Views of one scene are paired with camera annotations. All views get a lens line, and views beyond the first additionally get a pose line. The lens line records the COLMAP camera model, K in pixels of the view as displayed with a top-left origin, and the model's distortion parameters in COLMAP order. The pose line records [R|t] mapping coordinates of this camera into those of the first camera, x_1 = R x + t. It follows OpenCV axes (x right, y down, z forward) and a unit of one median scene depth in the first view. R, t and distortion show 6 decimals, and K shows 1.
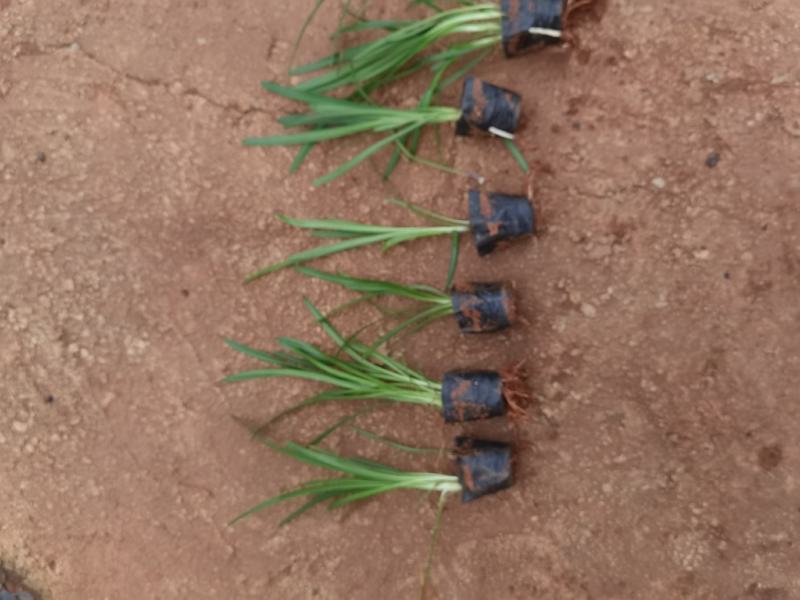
lens RADIAL K [[654.9, 0, 397.8], [0, 654.9, 298.1], [0, 0, 1]] dist [0.015199, -0.019615]
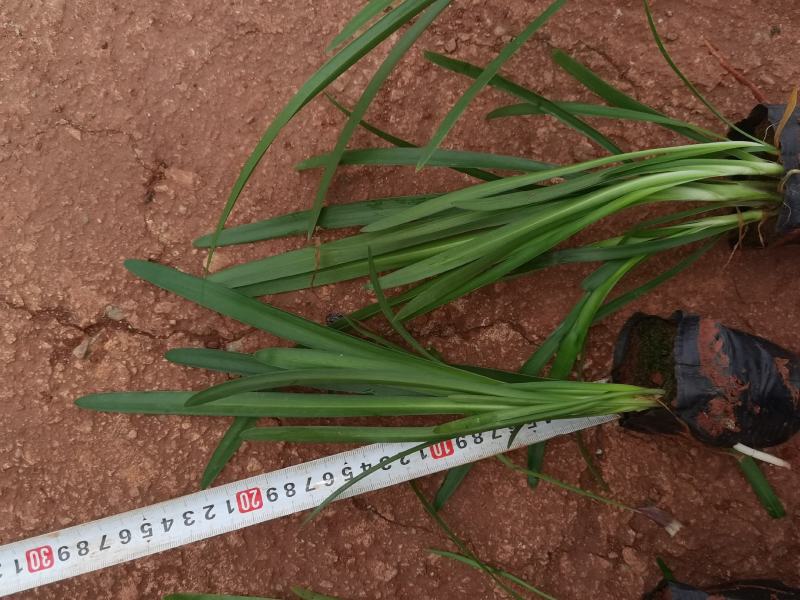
lens RADIAL K [[654.9, 0, 400.9], [0, 654.9, 303.0], [0, 0, 1]] dist [0.015199, -0.019615]
pose [[0.982596, -0.003346, 0.185727, -0.114358], [0.007902, 0.999686, -0.023799, -0.290675], [-0.185589, 0.024852, 0.982313, 0.556418]]
